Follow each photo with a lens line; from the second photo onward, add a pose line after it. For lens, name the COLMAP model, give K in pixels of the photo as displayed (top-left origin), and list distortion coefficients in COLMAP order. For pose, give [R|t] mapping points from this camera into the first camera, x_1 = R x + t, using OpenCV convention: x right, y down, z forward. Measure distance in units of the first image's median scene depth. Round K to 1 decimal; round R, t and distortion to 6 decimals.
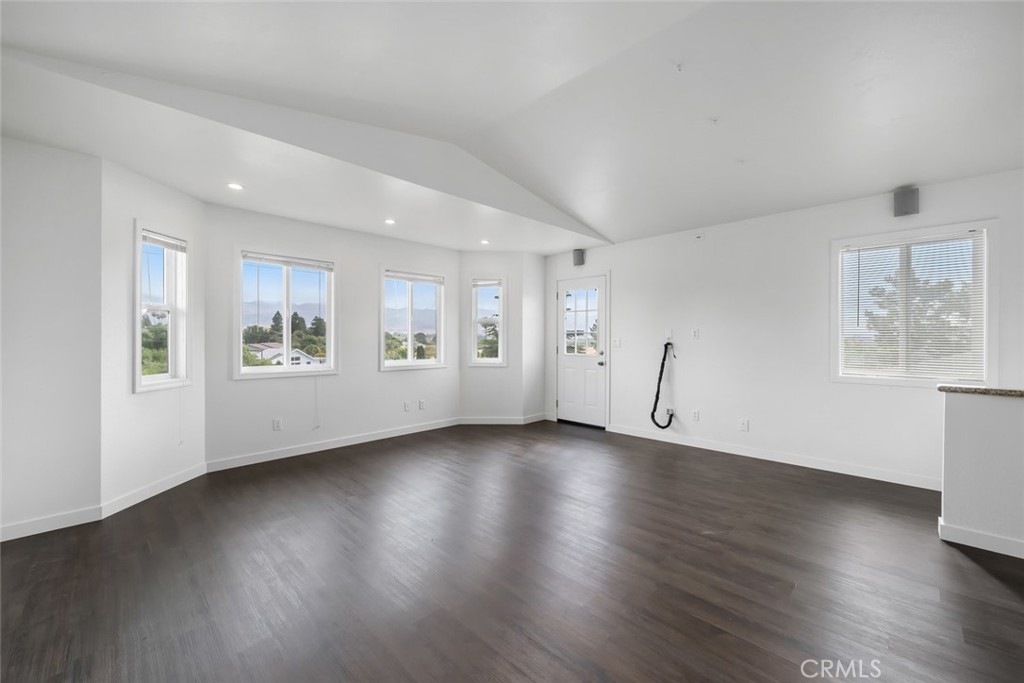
lens RADIAL K [[408.2, 0, 506.1], [0, 408.2, 338.0], [0, 0, 1]] dist [-0.001405, 0.000050]
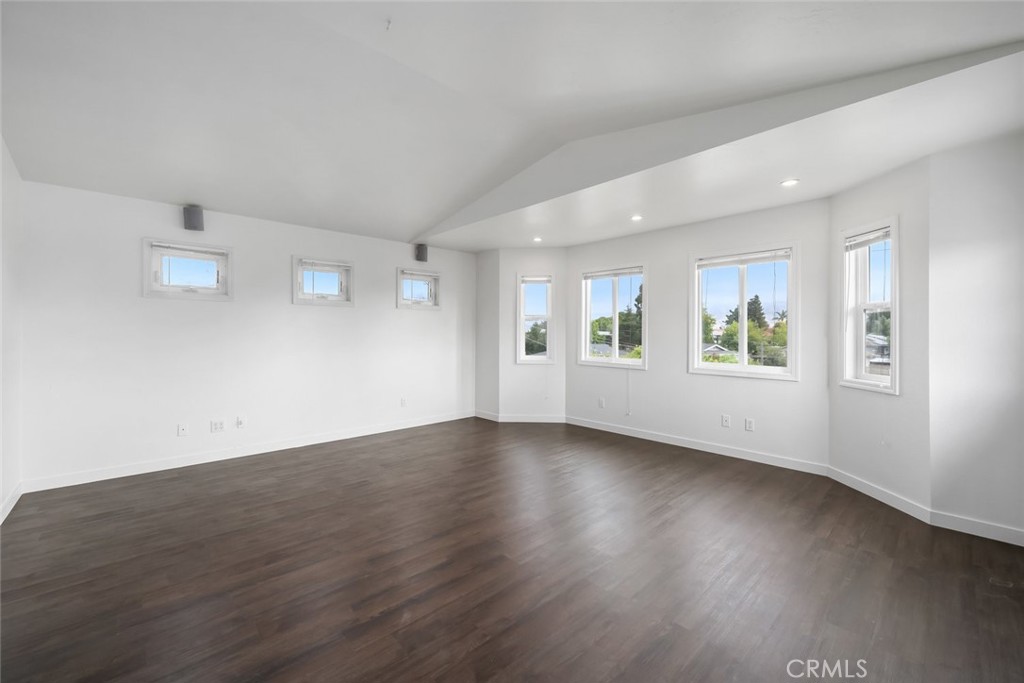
lens RADIAL K [[408.2, 0, 506.2], [0, 408.2, 336.8], [0, 0, 1]] dist [-0.001405, 0.000050]
pose [[-0.035117, 0.003326, -0.999378, 0.645310], [-0.007448, 0.999966, 0.003589, 0.001194], [0.999355, 0.007570, -0.035091, 0.653046]]
